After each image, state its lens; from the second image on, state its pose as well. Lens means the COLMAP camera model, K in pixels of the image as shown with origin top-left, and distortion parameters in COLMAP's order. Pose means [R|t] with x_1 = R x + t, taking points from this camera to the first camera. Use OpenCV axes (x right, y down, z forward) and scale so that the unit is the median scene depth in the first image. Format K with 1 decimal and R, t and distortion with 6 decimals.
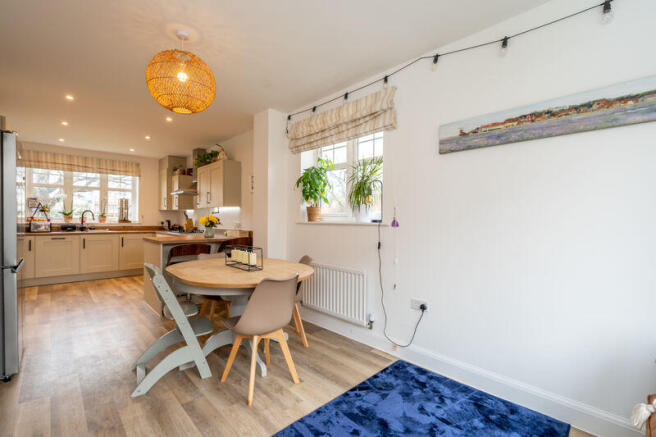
lens RADIAL K [[303.8, 0, 323.1], [0, 303.8, 221.0], [0, 0, 1]] dist [-0.000894, 0.002550]
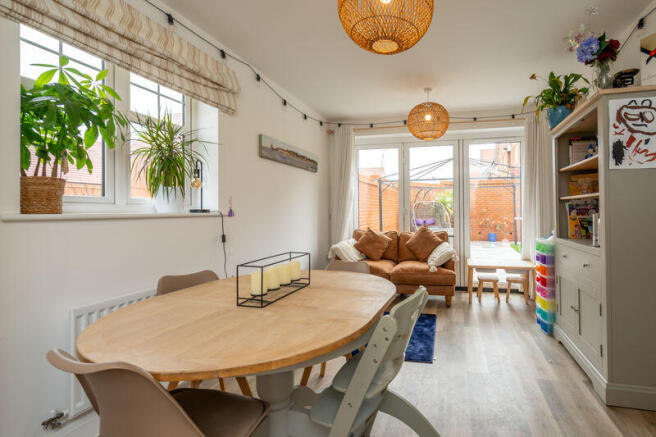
lens RADIAL K [[303.8, 0, 372.8], [0, 303.8, 212.1], [0, 0, 1]] dist [-0.000894, 0.002550]
pose [[-0.544012, -0.011336, 0.839001, -0.806371], [0.001992, 0.999888, 0.014801, -0.008025], [-0.839075, 0.009724, -0.543928, 1.129830]]
